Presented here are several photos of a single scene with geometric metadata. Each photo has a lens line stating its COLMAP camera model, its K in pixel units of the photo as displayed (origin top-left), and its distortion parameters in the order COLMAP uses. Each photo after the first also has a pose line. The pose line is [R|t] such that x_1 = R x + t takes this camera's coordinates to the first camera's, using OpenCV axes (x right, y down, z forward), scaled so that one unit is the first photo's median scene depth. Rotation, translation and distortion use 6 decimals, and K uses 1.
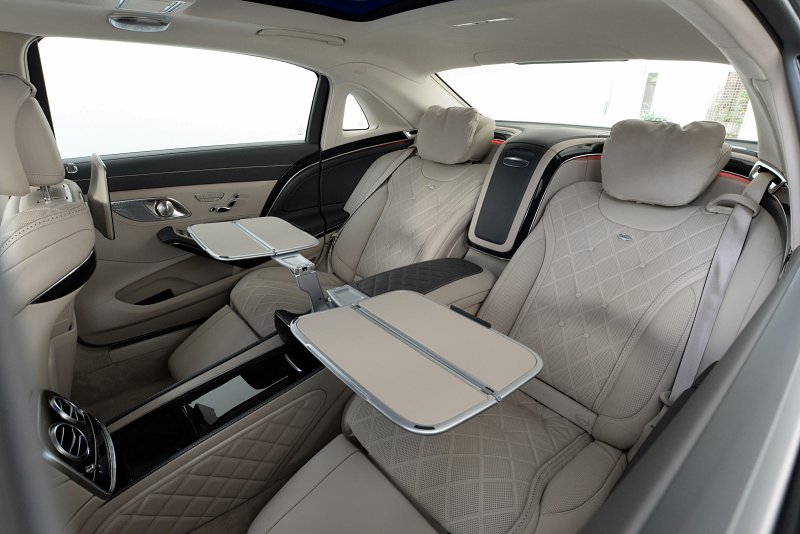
lens RADIAL K [[402.6, 0, 400.0], [0, 402.6, 267.0], [0, 0, 1]] dist [-0.066837, 0.013667]
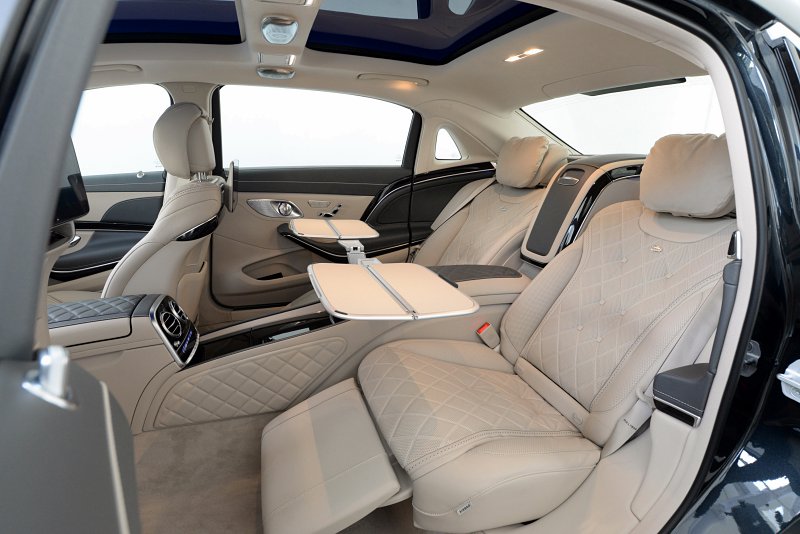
lens RADIAL K [[402.6, 0, 400.0], [0, 402.6, 267.0], [0, 0, 1]] dist [-0.066837, 0.013667]
pose [[0.930764, 0.097371, -0.352415, 0.240050], [-0.140178, 0.985264, -0.098001, 0.114418], [0.337680, 0.140617, 0.930698, -0.090199]]
